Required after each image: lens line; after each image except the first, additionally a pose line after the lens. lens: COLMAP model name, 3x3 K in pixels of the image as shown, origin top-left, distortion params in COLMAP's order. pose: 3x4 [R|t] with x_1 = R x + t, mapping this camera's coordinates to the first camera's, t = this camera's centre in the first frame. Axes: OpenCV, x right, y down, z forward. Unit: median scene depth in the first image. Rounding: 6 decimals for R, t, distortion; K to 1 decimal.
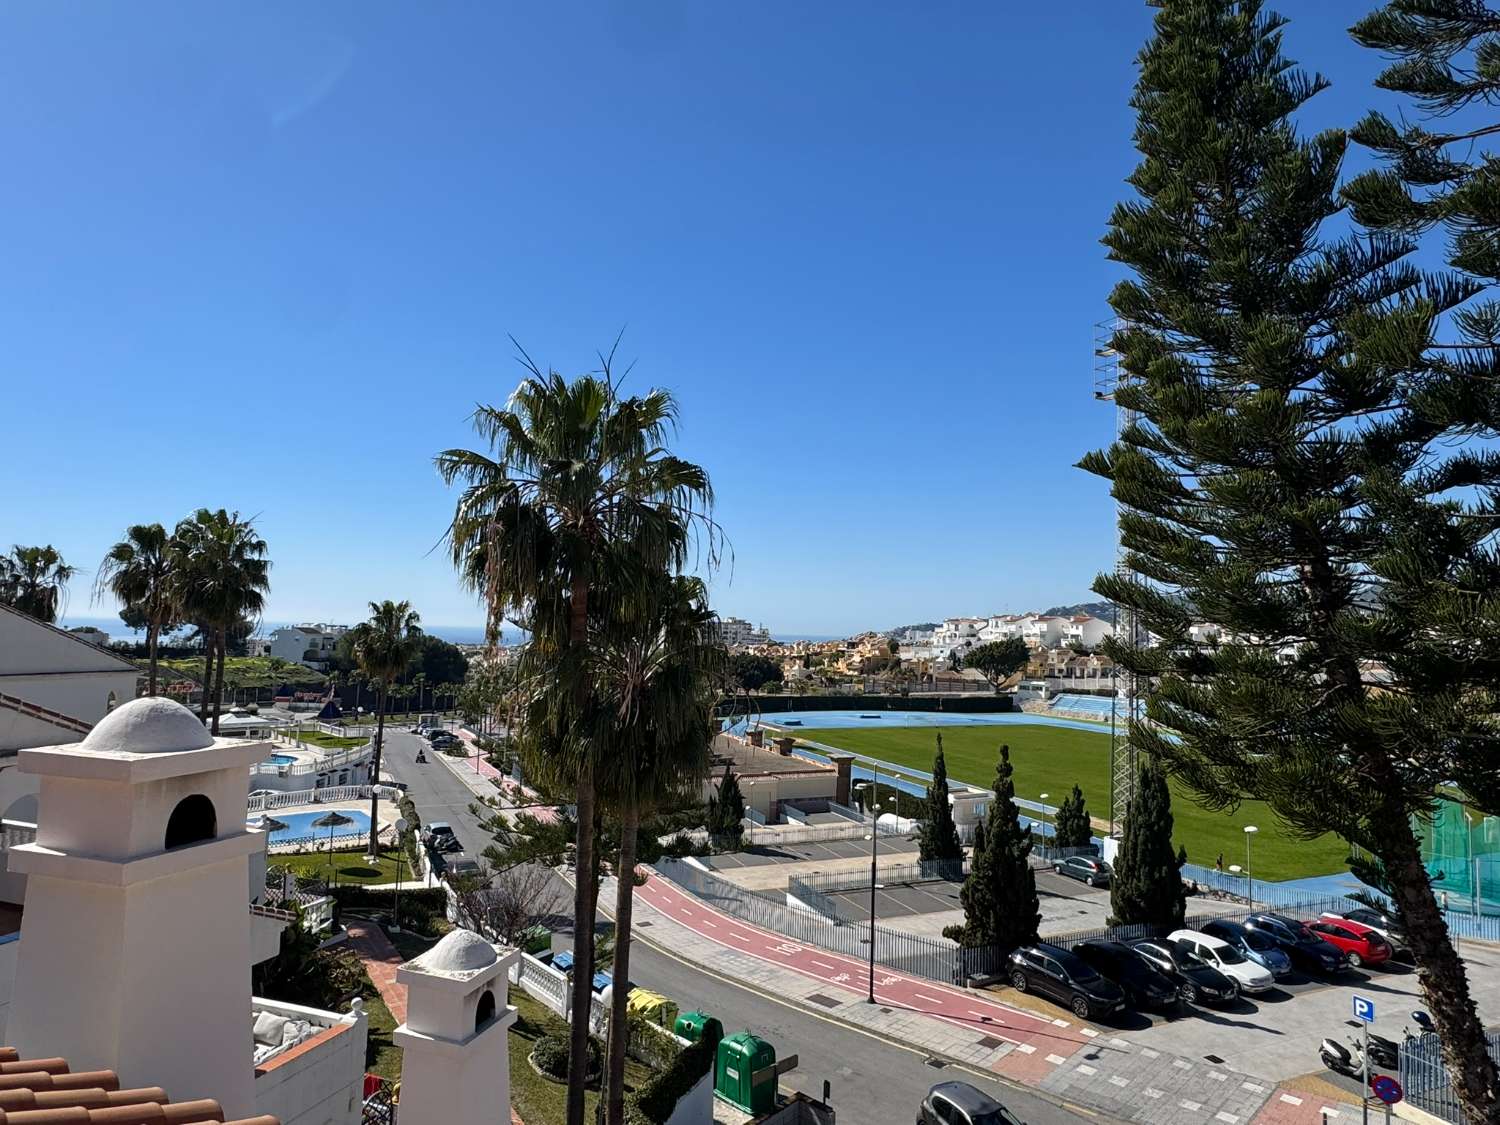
lens RADIAL K [[889.2, 0, 751.4], [0, 889.2, 567.9], [0, 0, 1]] dist [-0.001603, -0.005246]
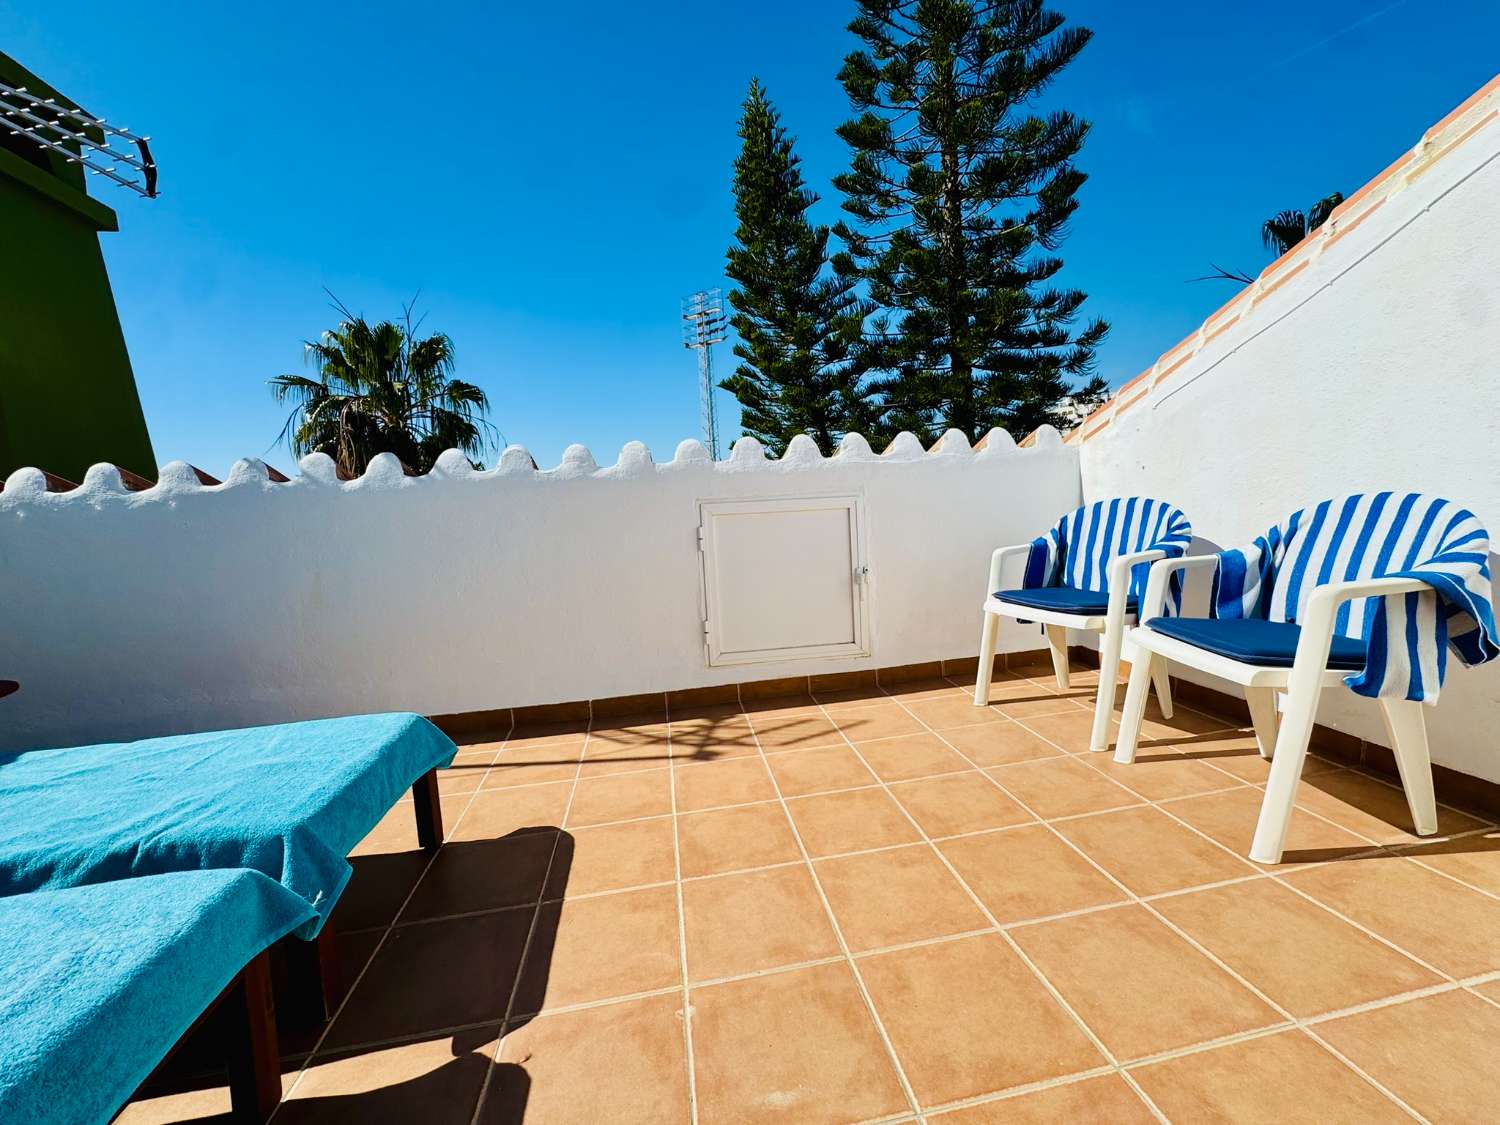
lens RADIAL K [[597.7, 0, 745.5], [0, 597.7, 559.7], [0, 0, 1]] dist [-0.004661, 0.000566]
pose [[0.889685, -0.120847, 0.440292, -0.138536], [0.049642, 0.984222, 0.169829, 0.028671], [-0.453869, -0.129237, 0.881647, -0.165180]]
